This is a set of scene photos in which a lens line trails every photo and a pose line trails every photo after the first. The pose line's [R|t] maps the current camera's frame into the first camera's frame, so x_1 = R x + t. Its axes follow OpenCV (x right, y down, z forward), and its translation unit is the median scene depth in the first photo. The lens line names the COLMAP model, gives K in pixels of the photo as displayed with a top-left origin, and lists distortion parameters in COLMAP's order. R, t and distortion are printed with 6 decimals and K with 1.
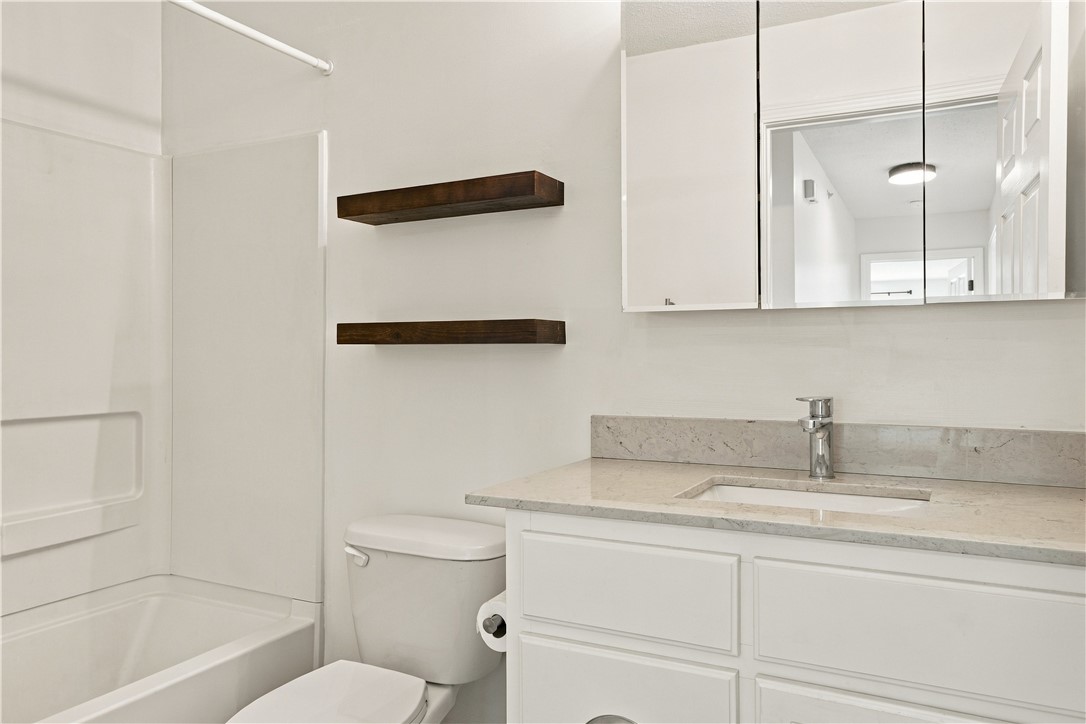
lens RADIAL K [[755.7, 0, 541.7], [0, 755.7, 352.1], [0, 0, 1]] dist [-0.023337, 0.076612]
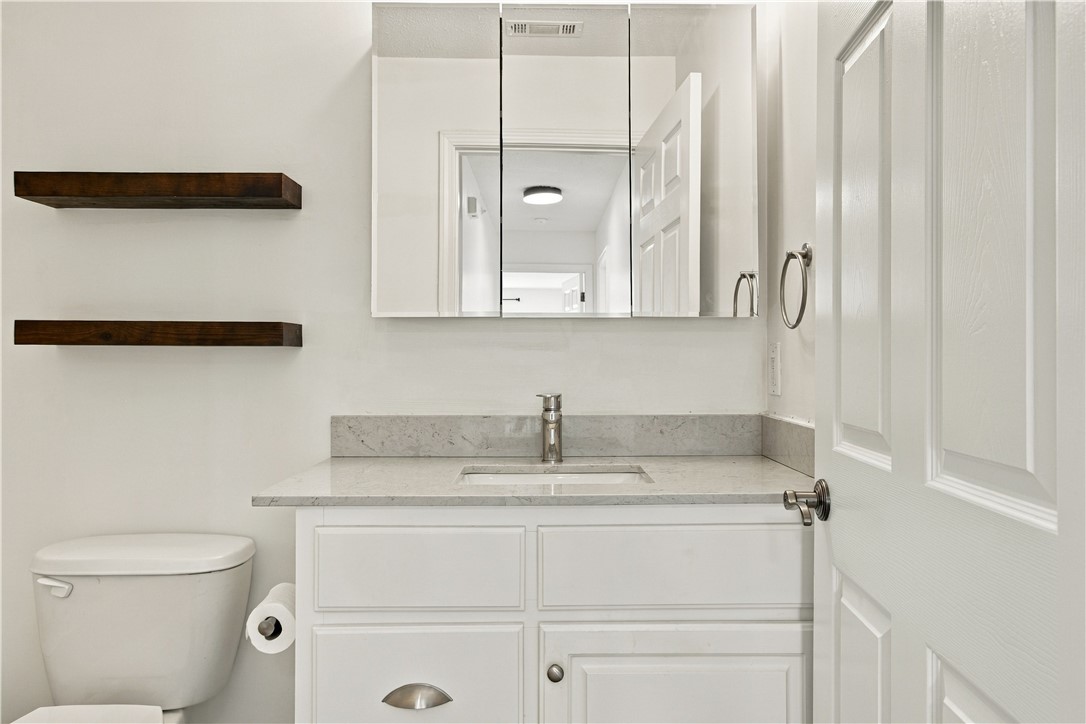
lens RADIAL K [[755.7, 0, 541.7], [0, 755.7, 352.1], [0, 0, 1]] dist [-0.023337, 0.076612]
pose [[0.893757, 0.005112, 0.448523, -0.148230], [-0.003996, 0.999986, -0.003434, -0.001076], [-0.448534, 0.001277, 0.893765, -0.047010]]
